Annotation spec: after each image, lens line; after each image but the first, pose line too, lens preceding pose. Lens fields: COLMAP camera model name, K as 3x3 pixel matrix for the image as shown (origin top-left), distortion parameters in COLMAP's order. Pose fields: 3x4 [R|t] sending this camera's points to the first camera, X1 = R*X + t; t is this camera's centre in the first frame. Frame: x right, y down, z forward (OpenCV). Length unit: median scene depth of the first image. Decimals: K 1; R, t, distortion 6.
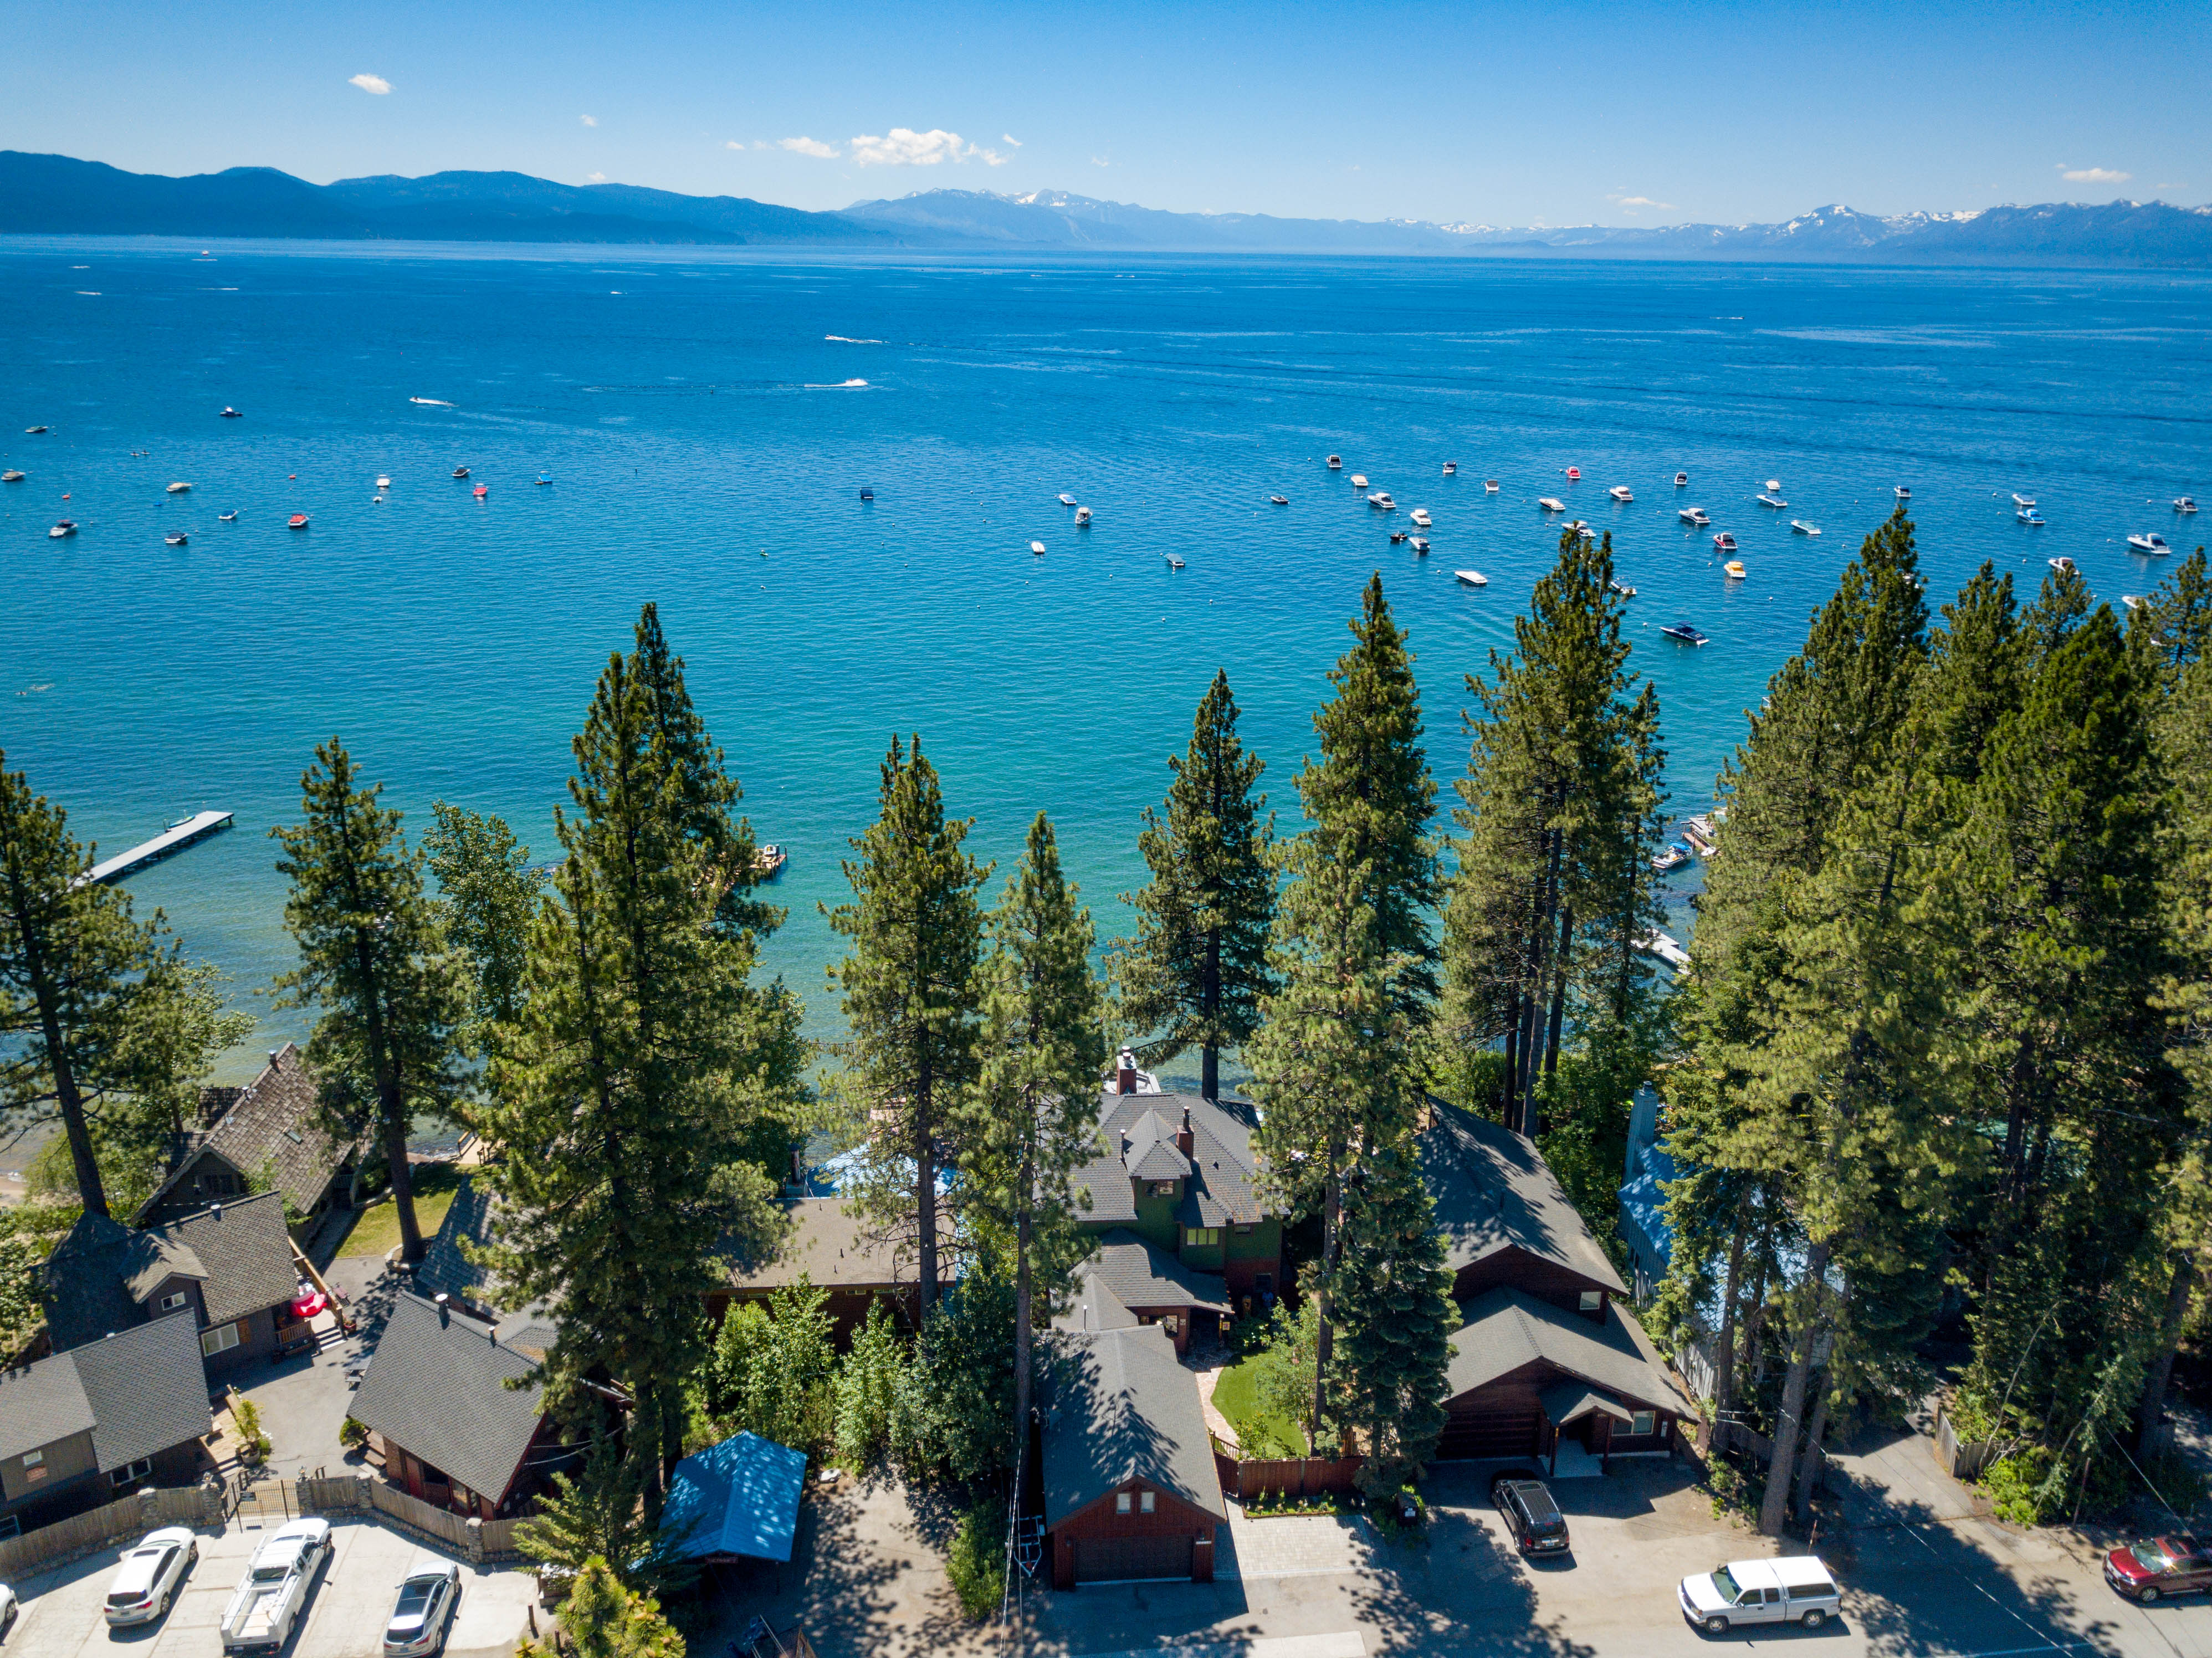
lens RADIAL K [[1699.2, 0, 1106.0], [0, 1699.2, 829.0], [0, 0, 1]] dist [-0.006791, -0.002047]
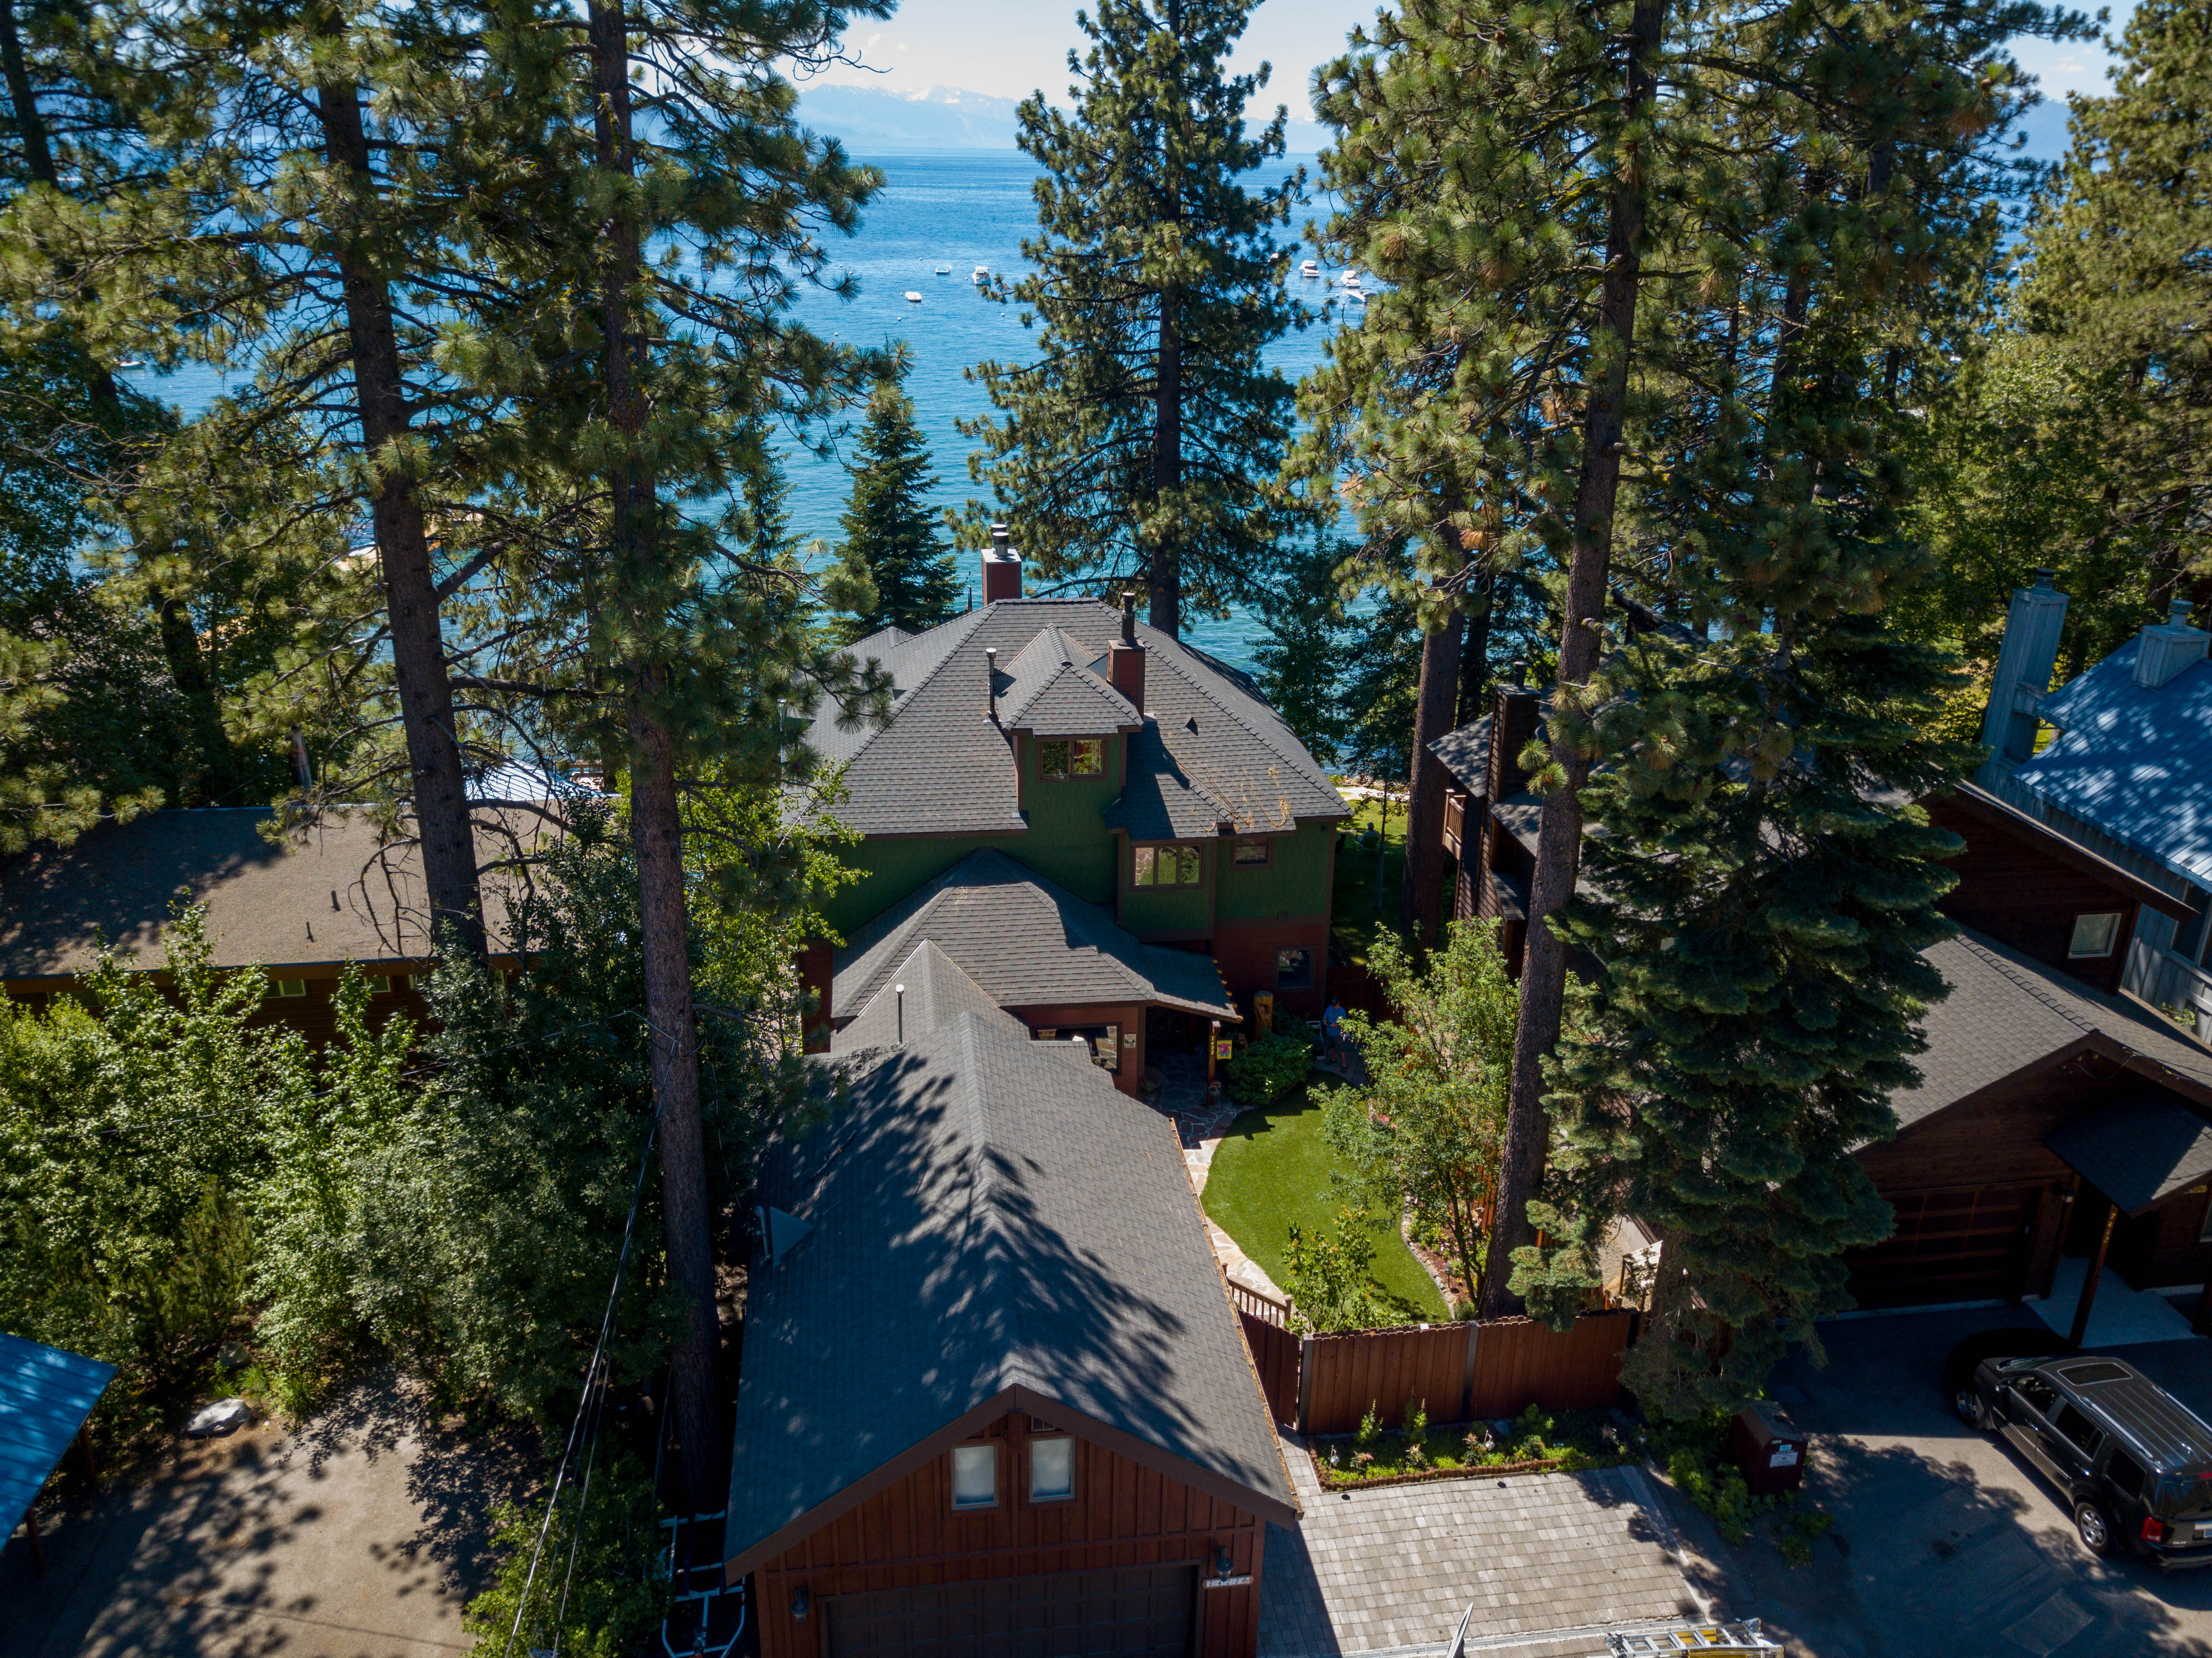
lens RADIAL K [[1699.2, 0, 1106.0], [0, 1699.2, 829.0], [0, 0, 1]] dist [-0.006791, -0.002047]
pose [[0.998423, -0.024831, 0.050343, 0.019184], [0.022315, 0.998503, 0.049933, 0.233393], [-0.051507, -0.048731, 0.997483, 0.614279]]
